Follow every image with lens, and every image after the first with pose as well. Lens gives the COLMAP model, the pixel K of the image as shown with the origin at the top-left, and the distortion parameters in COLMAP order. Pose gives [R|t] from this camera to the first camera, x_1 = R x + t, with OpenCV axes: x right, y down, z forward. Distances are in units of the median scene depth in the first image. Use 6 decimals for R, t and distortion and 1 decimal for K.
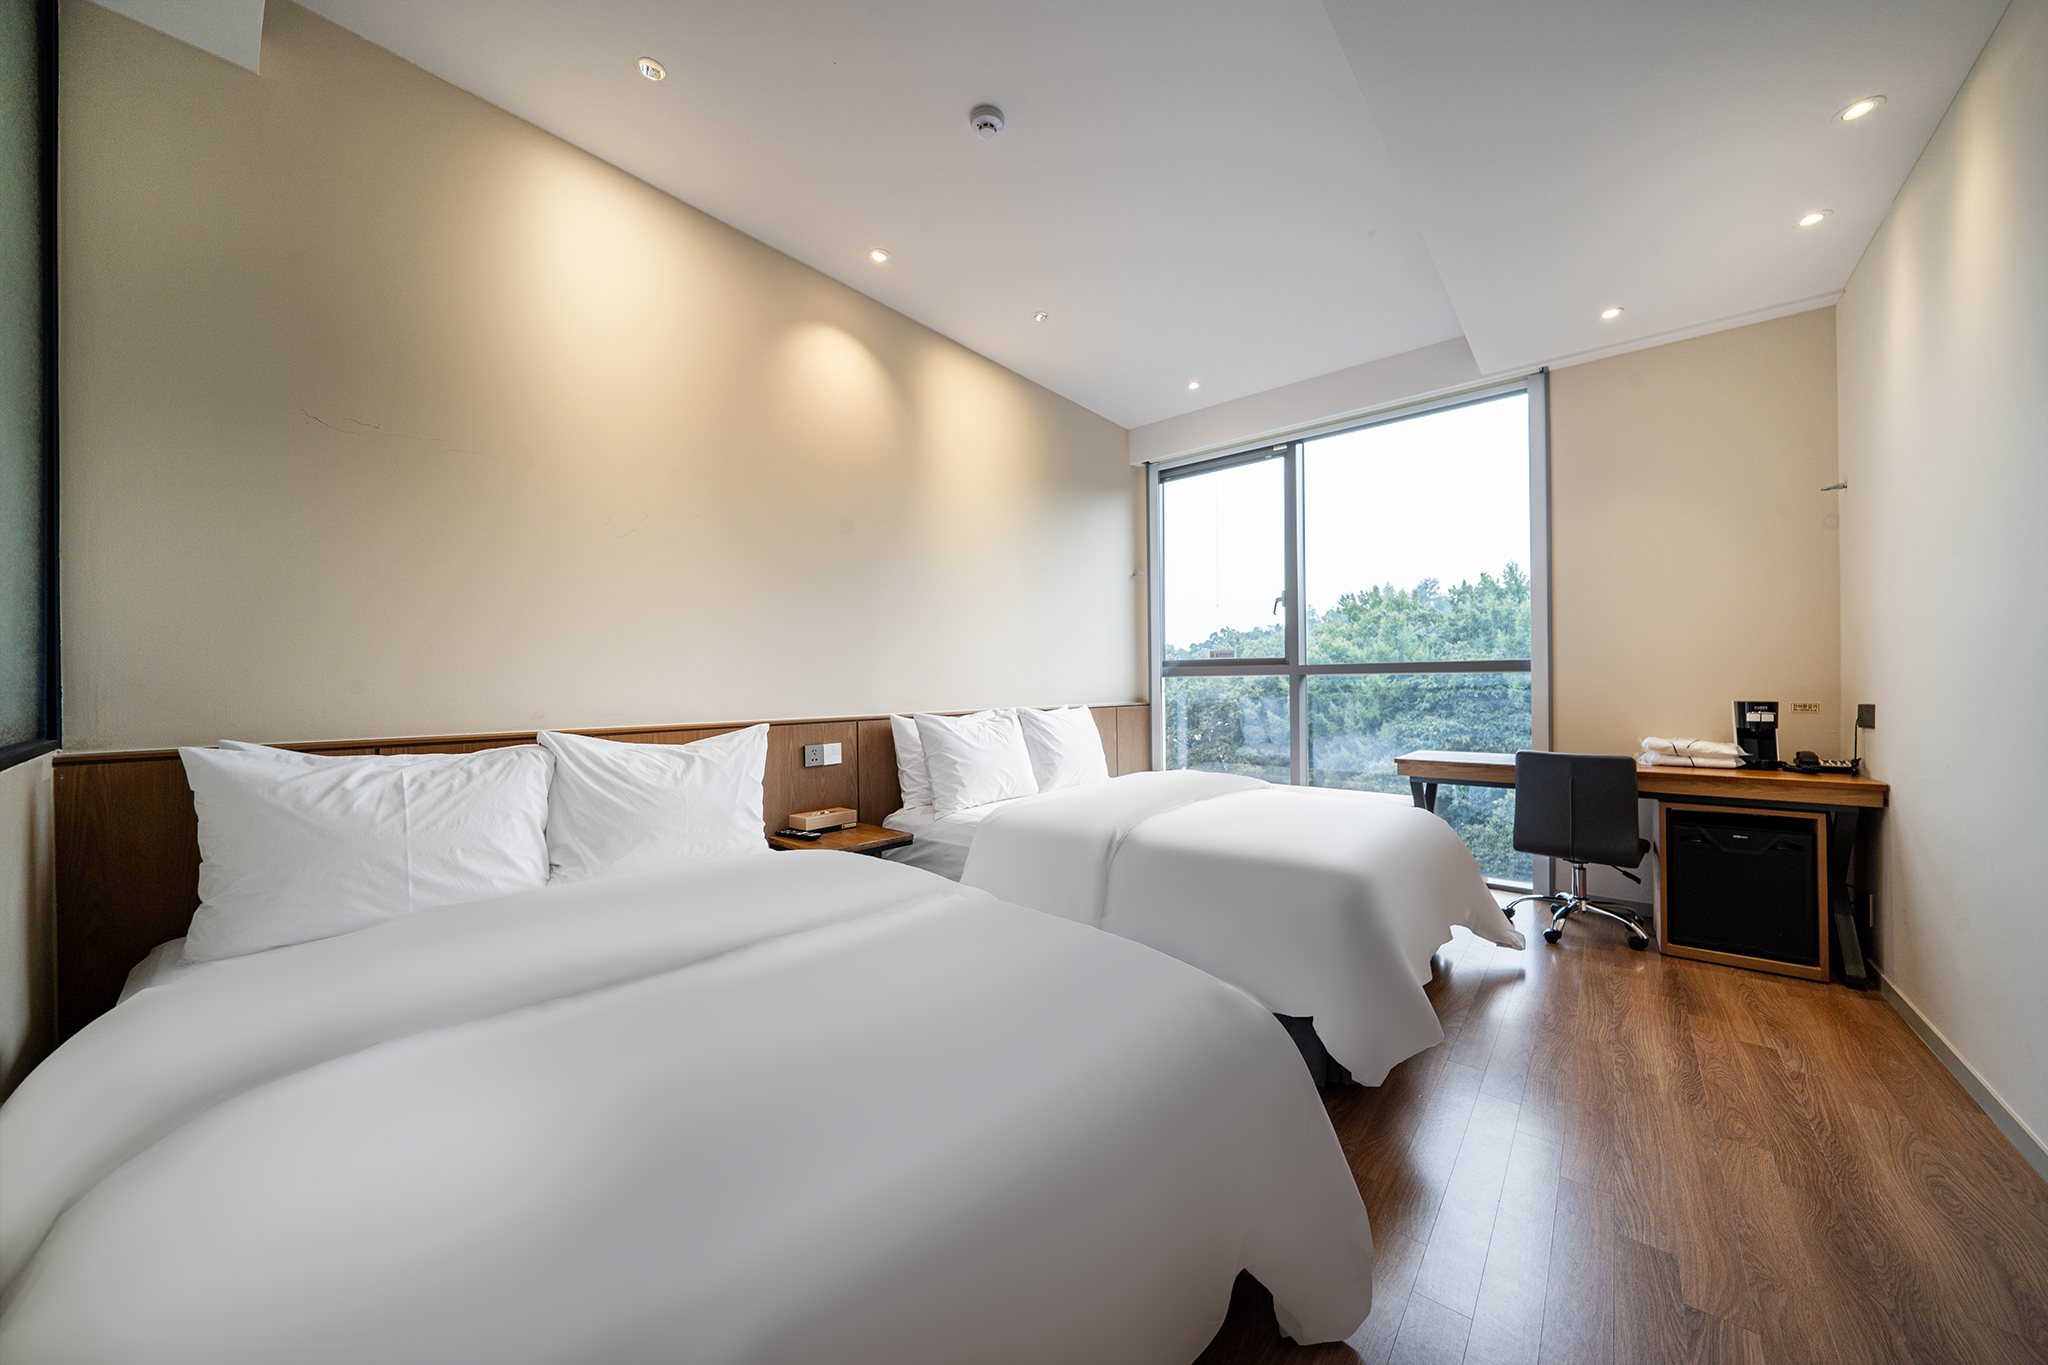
lens RADIAL K [[703.0, 0, 1038.1], [0, 703.0, 685.1], [0, 0, 1]] dist [-0.003486, 0.000214]
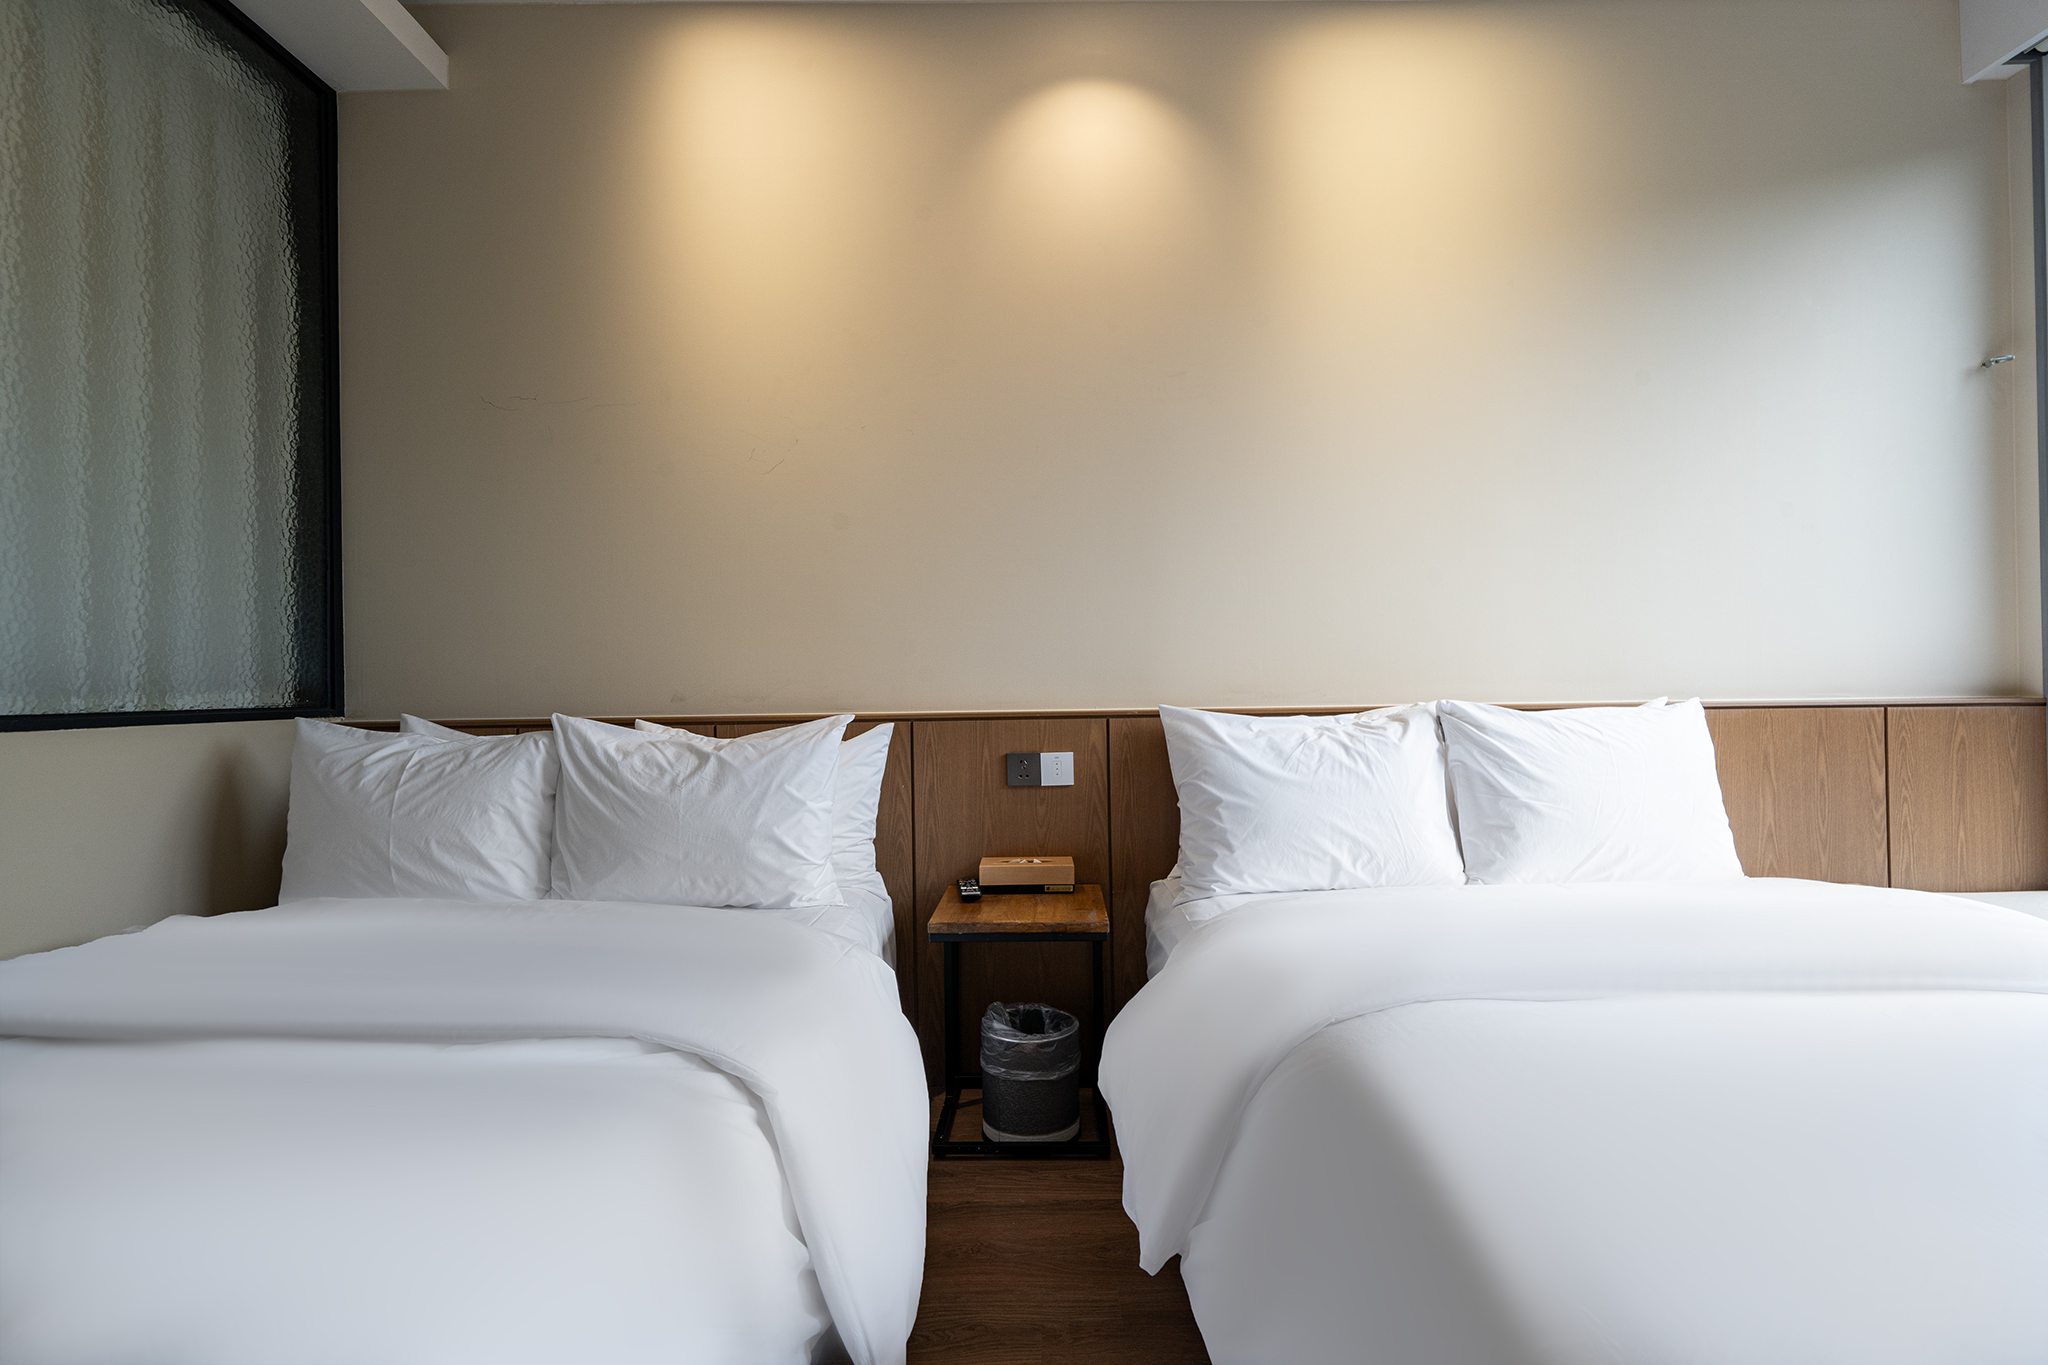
lens RADIAL K [[945.8, 0, 1038.7], [0, 945.8, 680.7], [0, 0, 1]] dist [0.004149, 0.000368]
pose [[0.643546, 0.000053, -0.765408, 0.355973], [0.007461, 0.999952, 0.006343, 0.015021], [0.765371, -0.009792, 0.643515, 0.471964]]
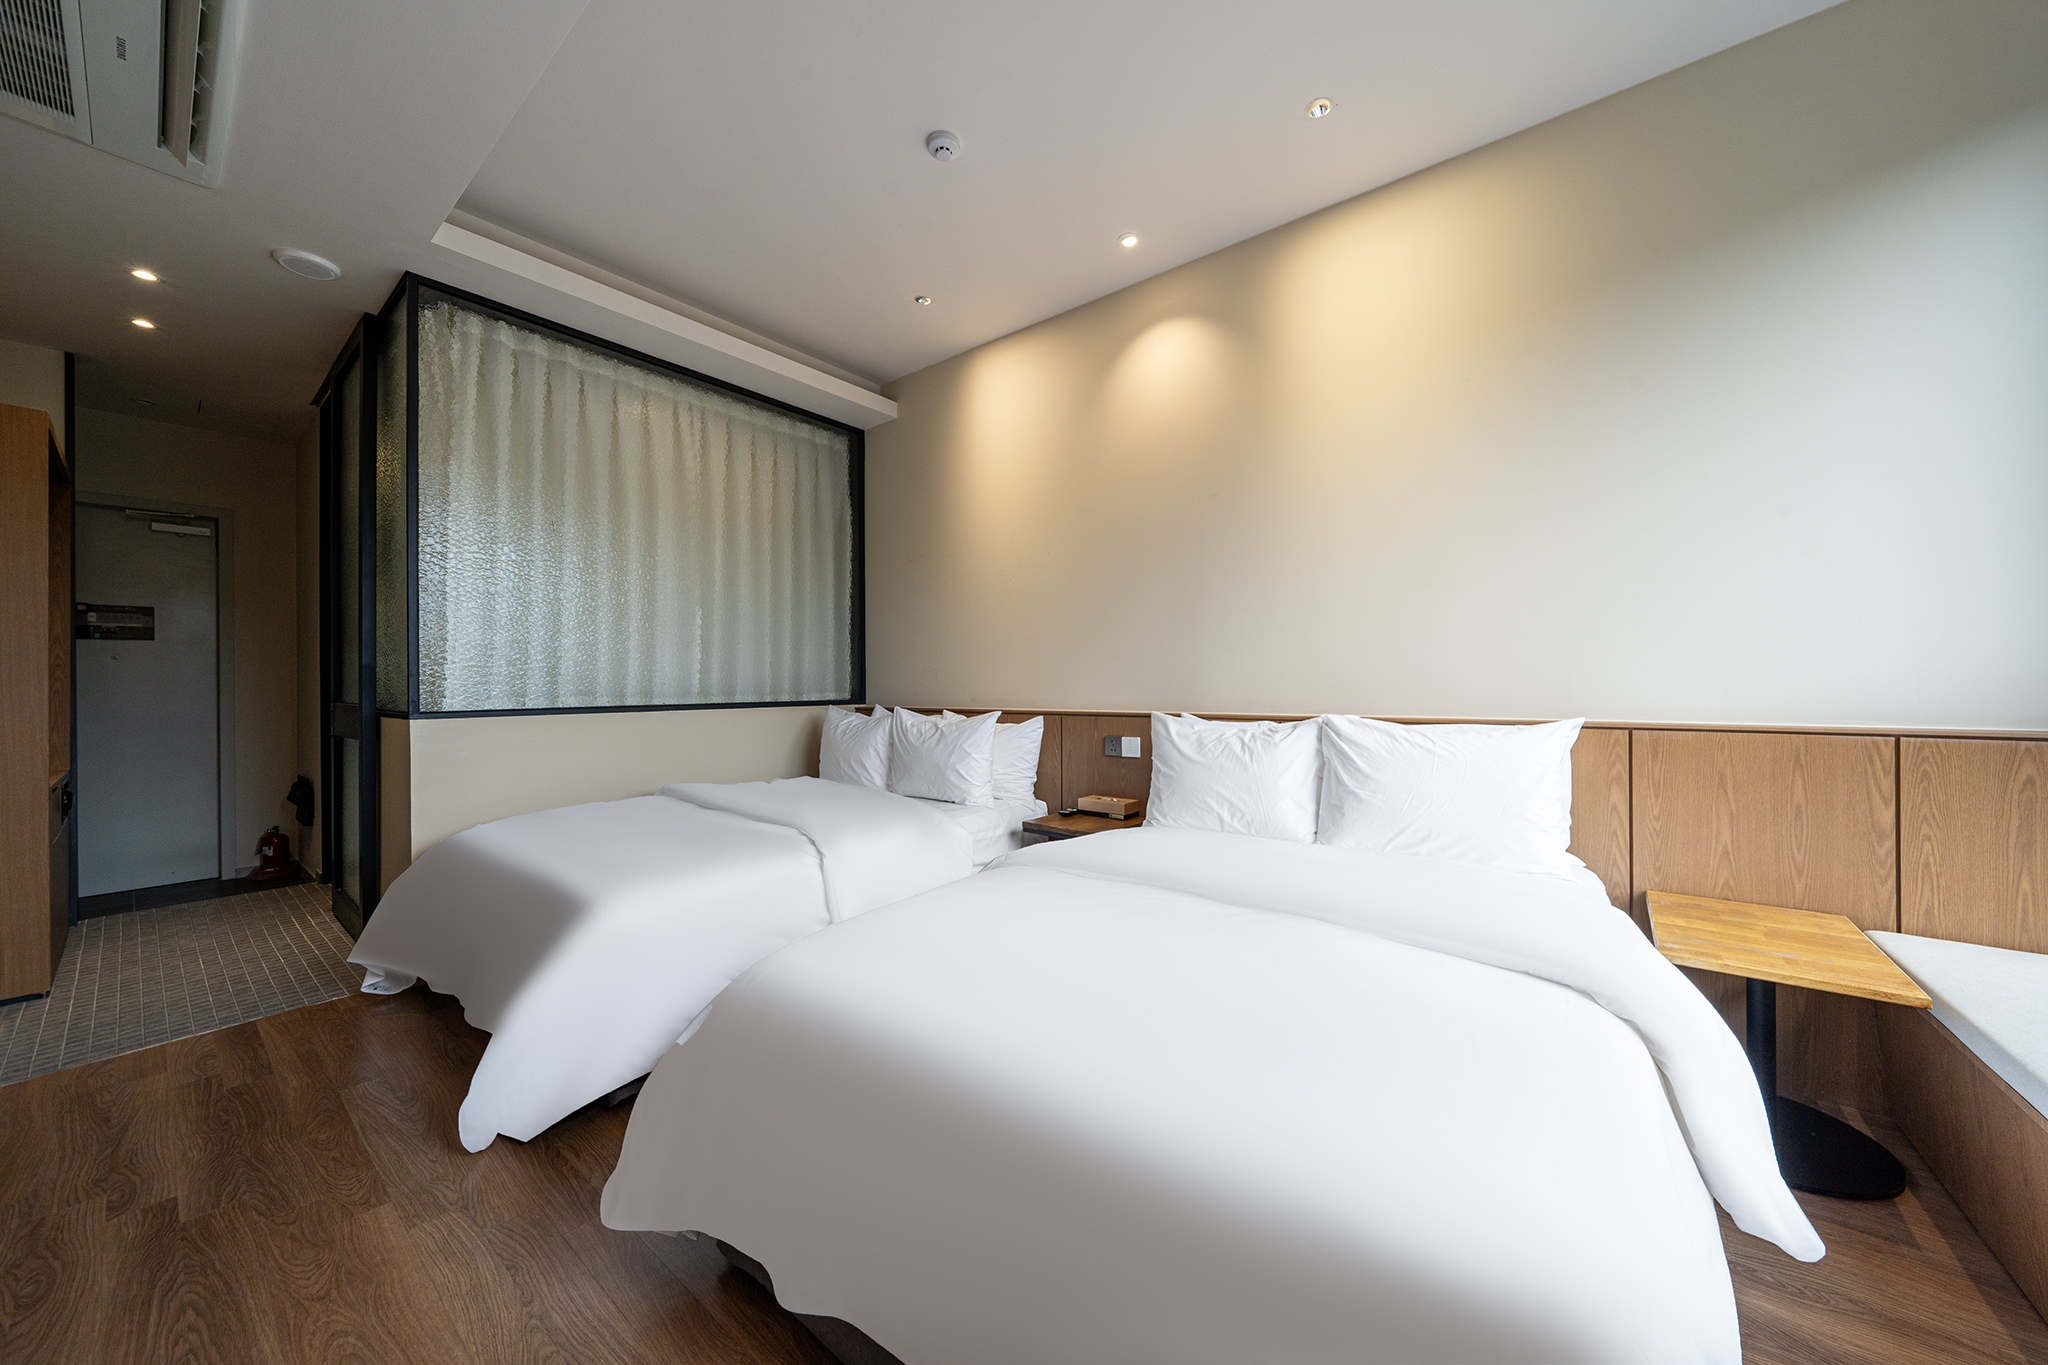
lens RADIAL K [[703.0, 0, 1041.8], [0, 703.0, 687.7], [0, 0, 1]] dist [-0.003486, 0.000214]
pose [[0.035013, 0.017191, -0.999239, 0.782934], [0.008393, 0.999812, 0.017495, -0.010115], [0.999352, -0.008999, 0.034863, 0.875899]]
